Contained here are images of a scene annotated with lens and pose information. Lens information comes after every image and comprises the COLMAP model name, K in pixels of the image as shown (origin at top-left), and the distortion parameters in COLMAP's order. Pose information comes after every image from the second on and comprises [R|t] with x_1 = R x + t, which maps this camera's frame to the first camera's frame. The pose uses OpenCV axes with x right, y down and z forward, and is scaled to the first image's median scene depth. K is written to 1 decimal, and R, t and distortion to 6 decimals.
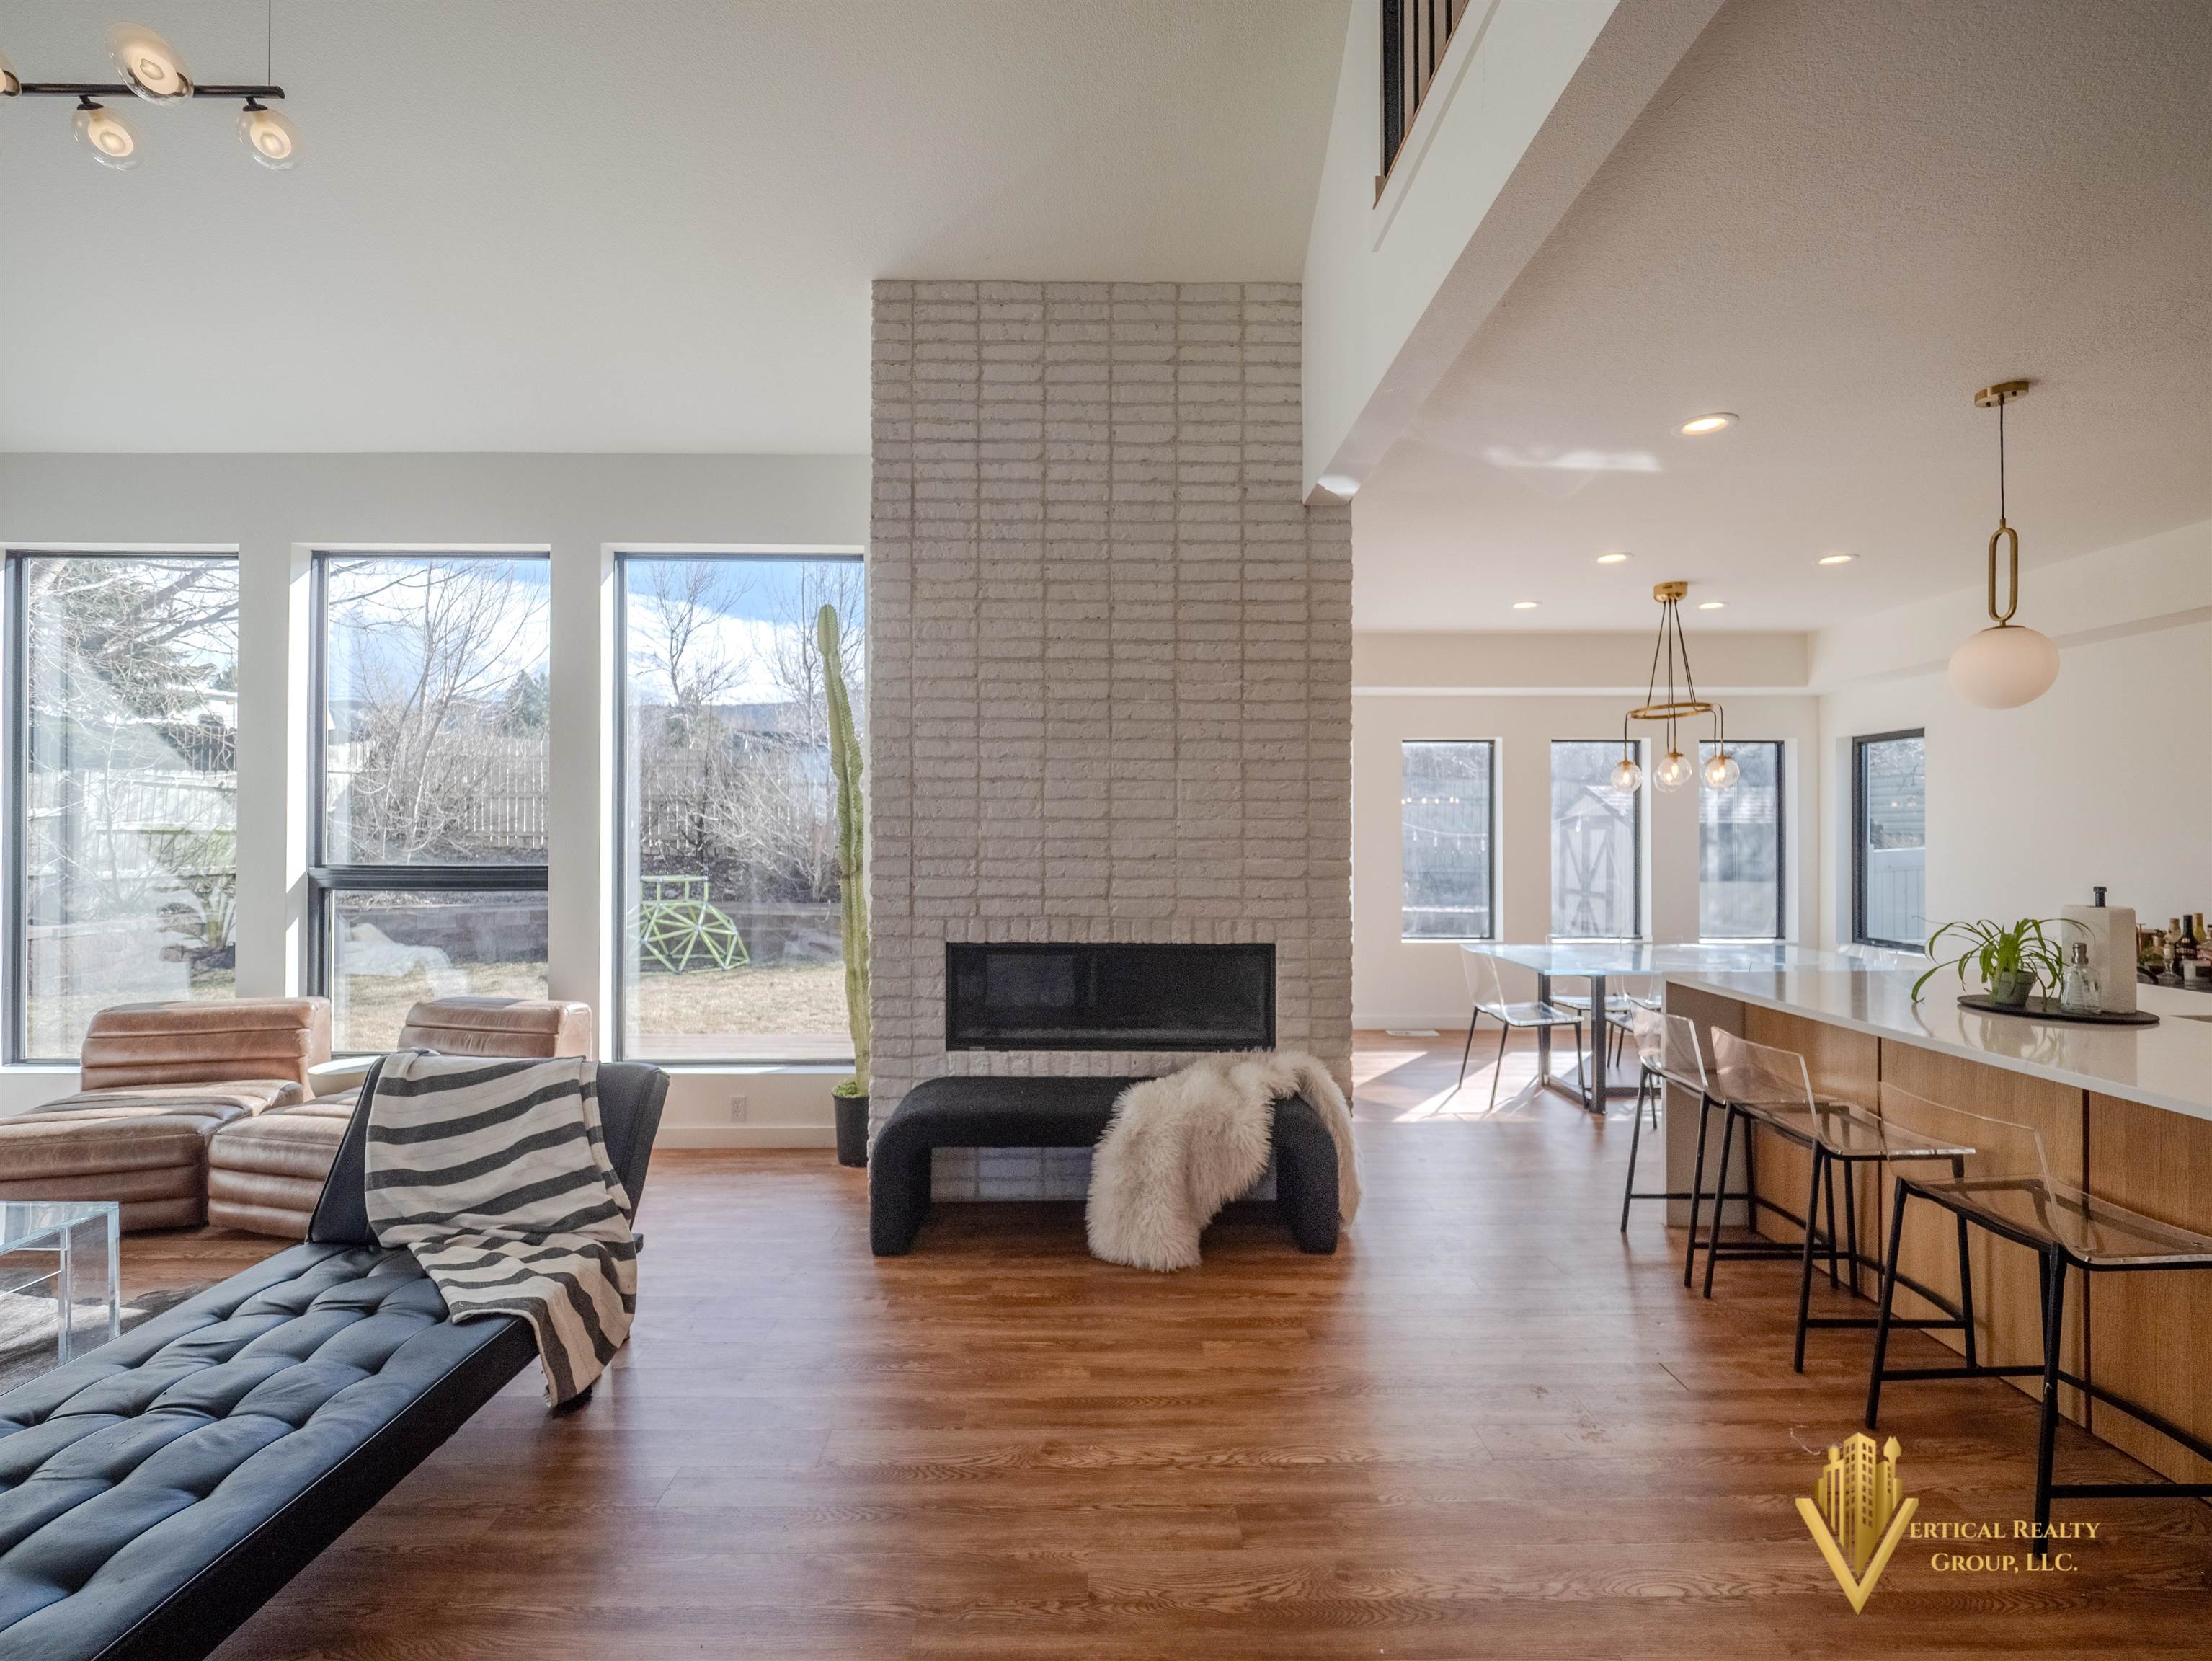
lens RADIAL K [[940.2, 0, 1103.4], [0, 940.2, 836.0], [0, 0, 1]] dist [-0.001306, -0.001171]
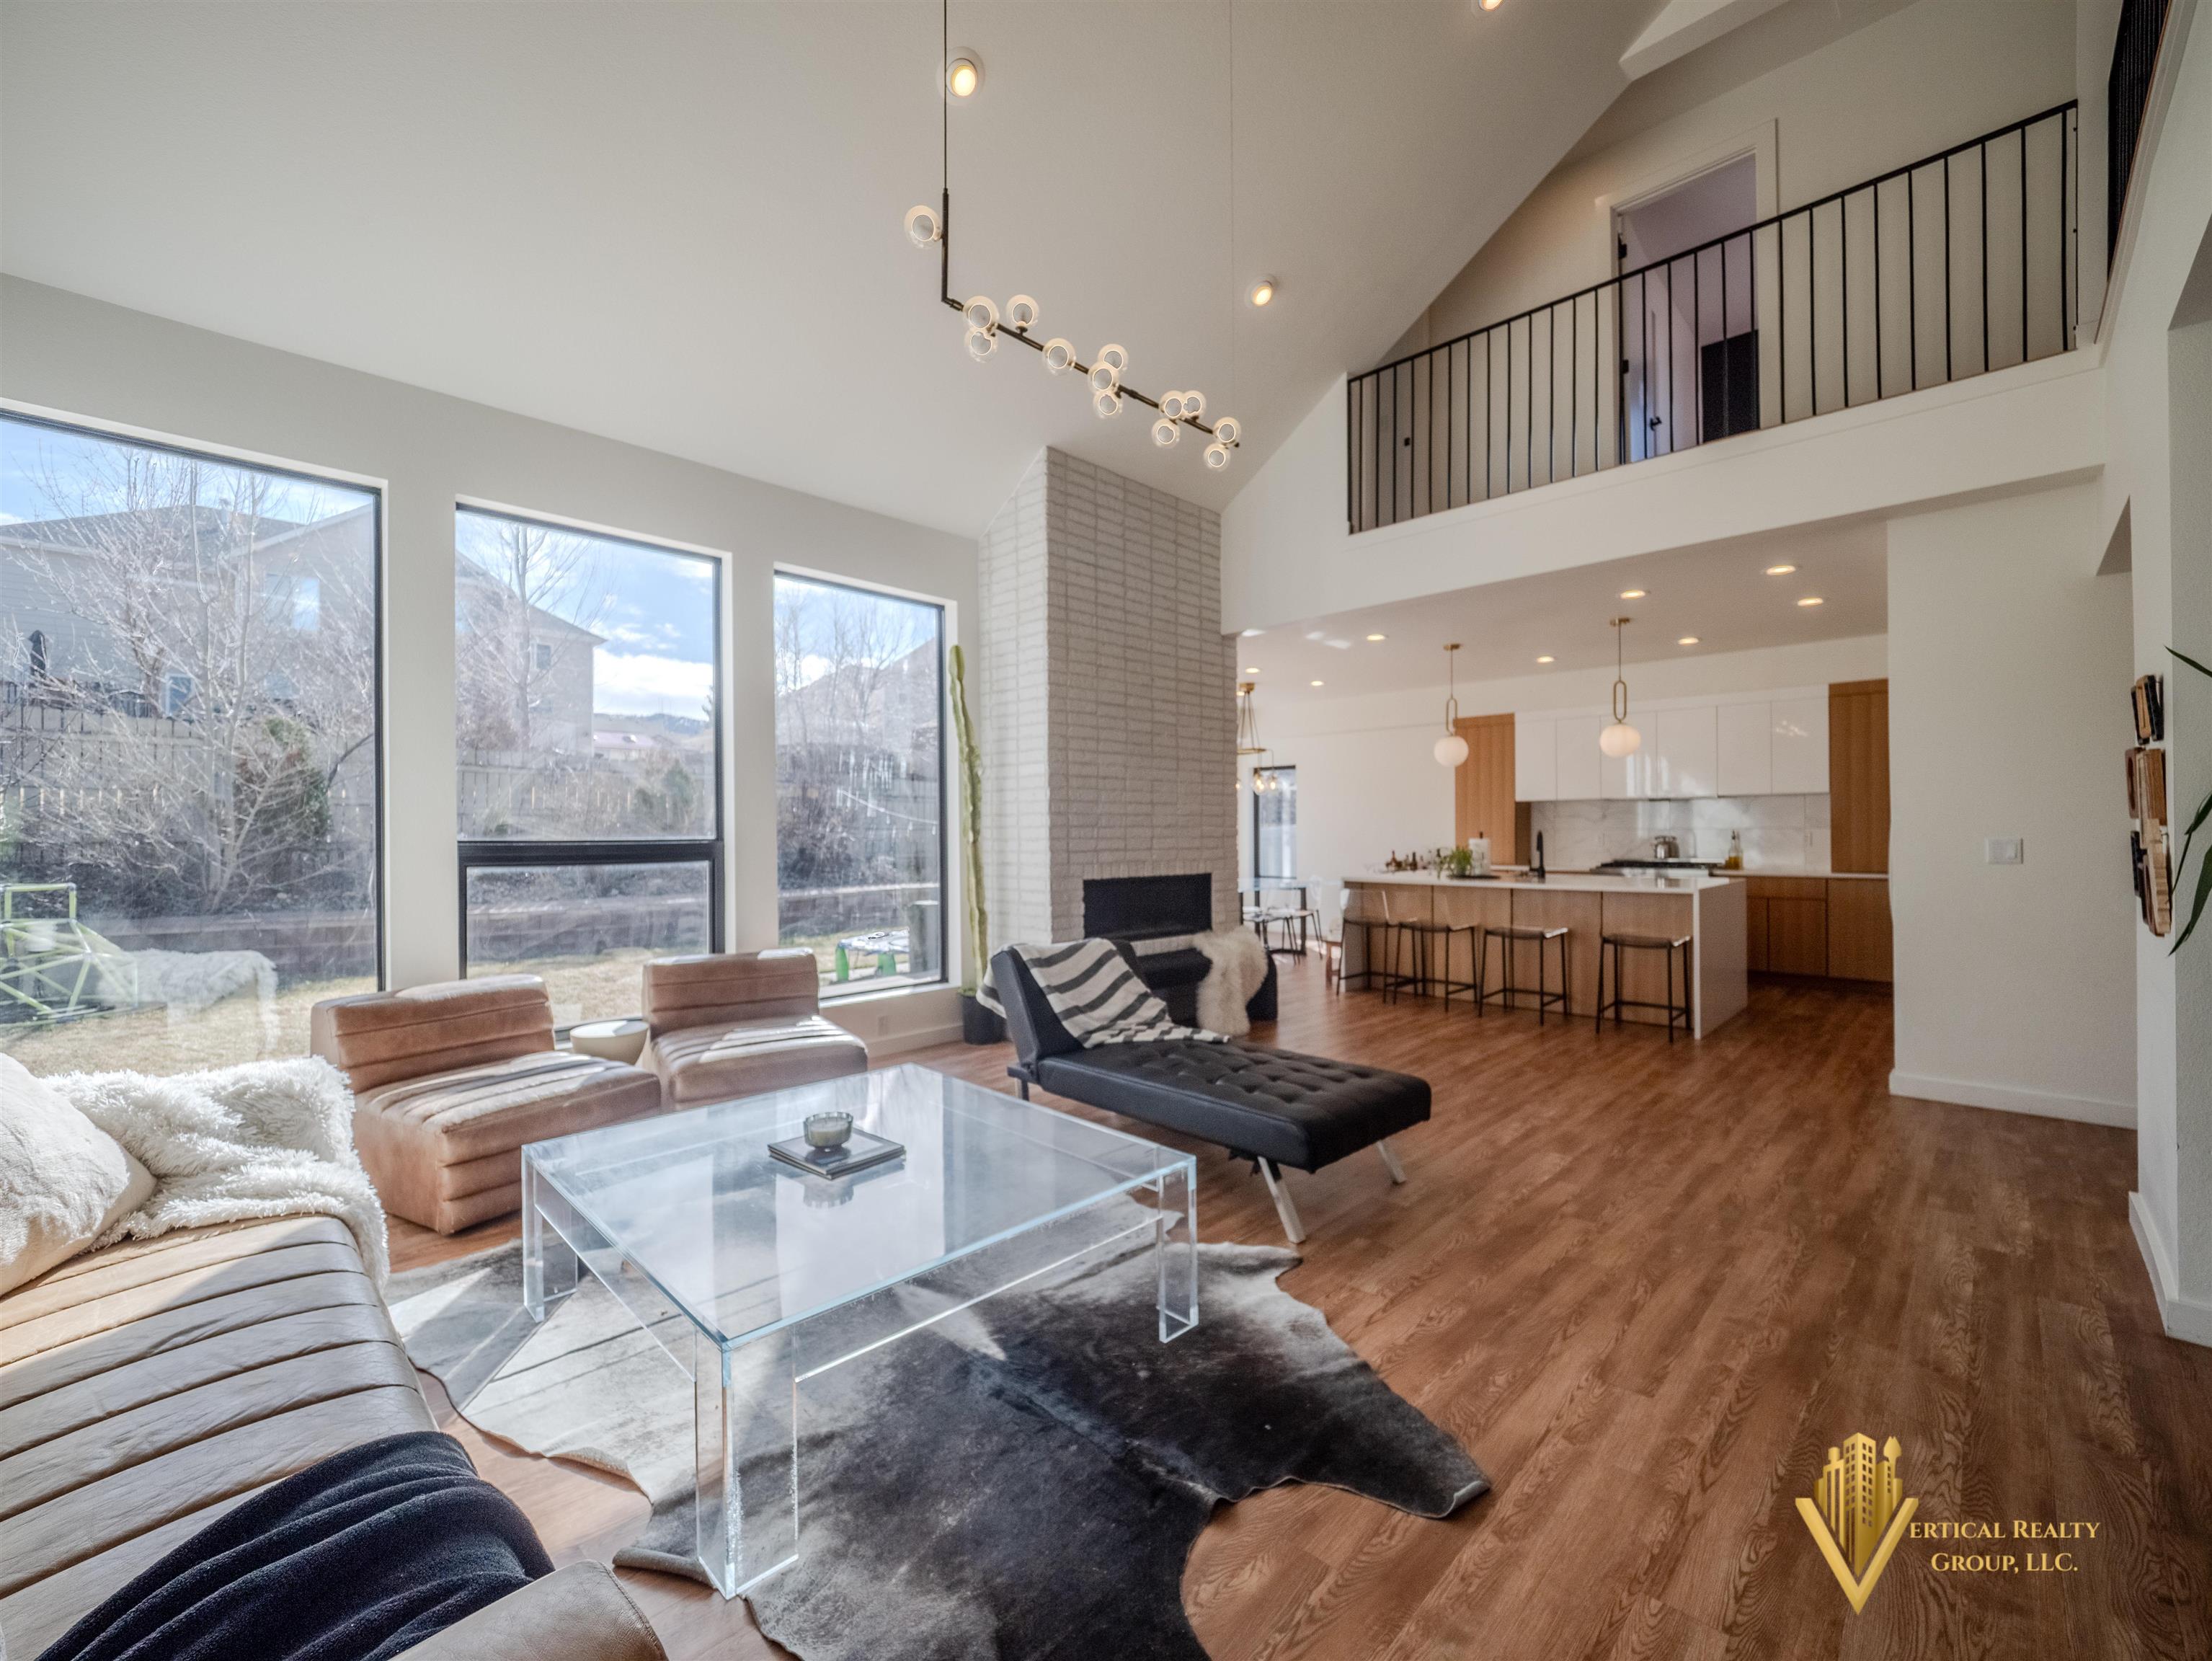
lens RADIAL K [[940.2, 0, 1103.4], [0, 940.2, 836.0], [0, 0, 1]] dist [-0.001306, -0.001171]
pose [[0.706656, -0.007597, 0.707517, -1.255005], [0.006752, 0.999969, 0.003993, 0.033543], [-0.707525, 0.001956, 0.706685, -0.140017]]
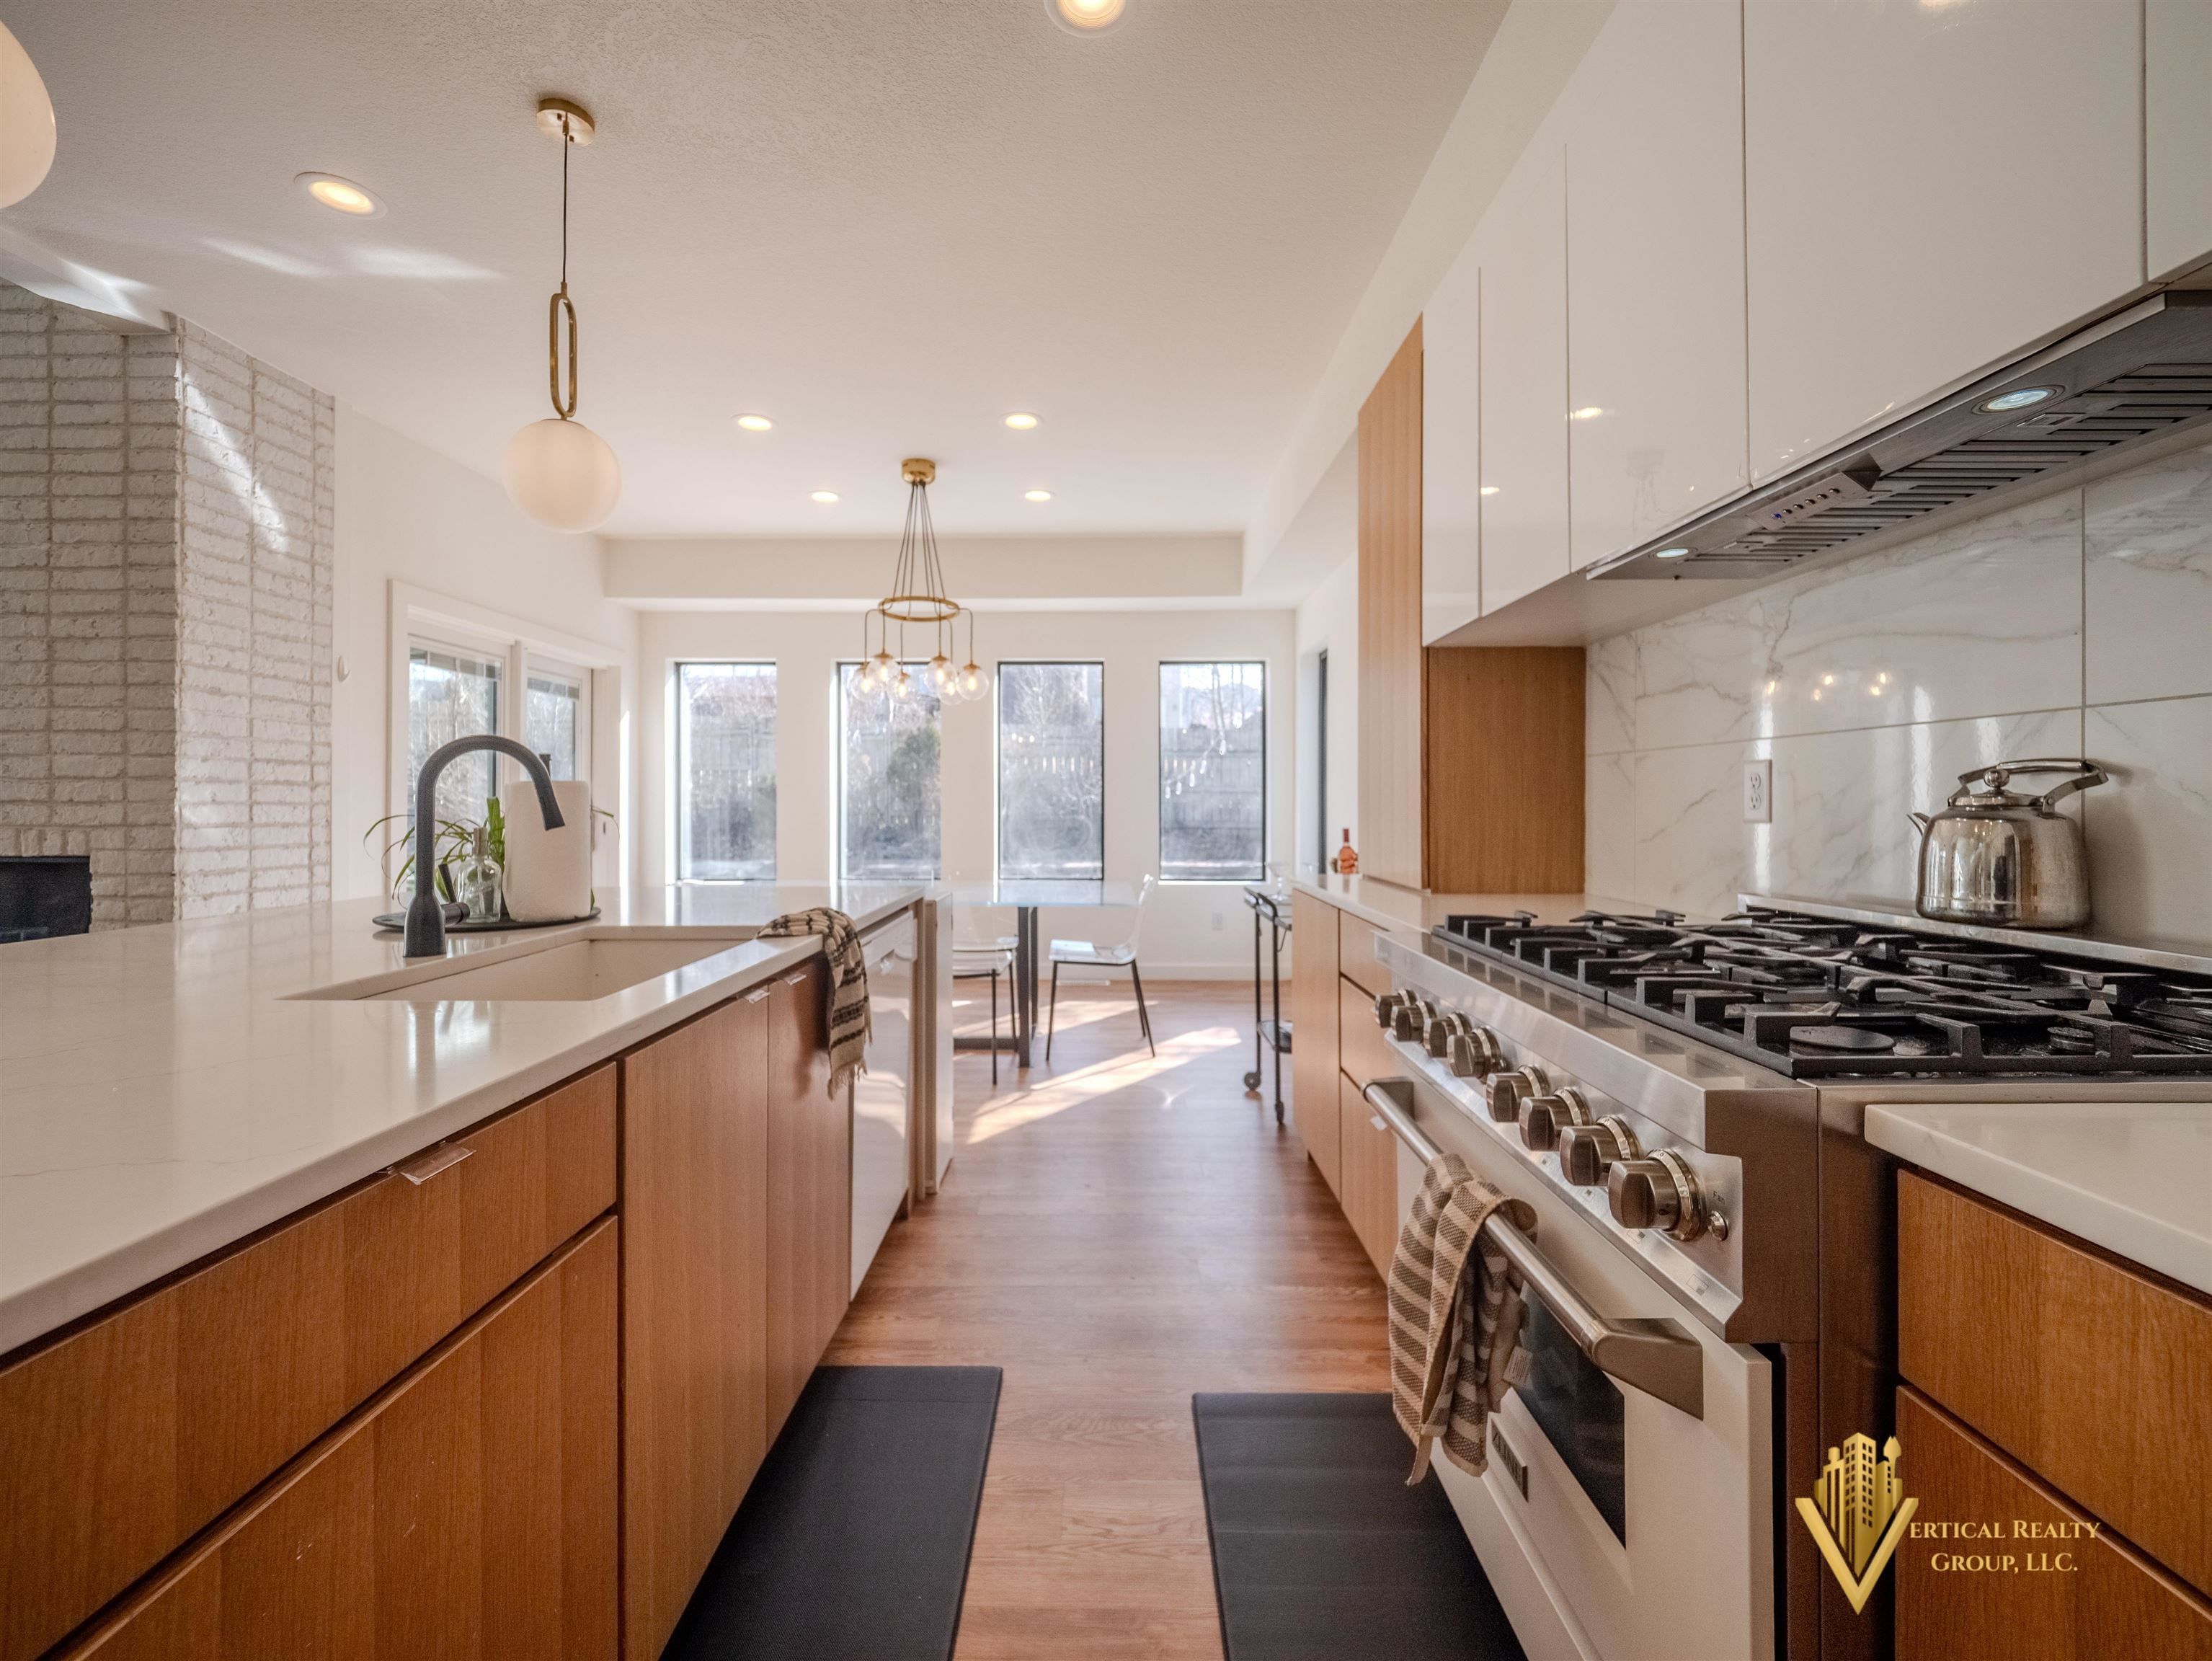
lens RADIAL K [[926.1, 0, 1105.4], [0, 926.1, 808.6], [0, 0, 1]] dist [0.001172, -0.006300]
pose [[0.999776, -0.001497, 0.021100, 1.075335], [0.001559, 0.999995, -0.002897, 0.075755], [-0.021095, 0.002930, 0.999773, 0.161849]]
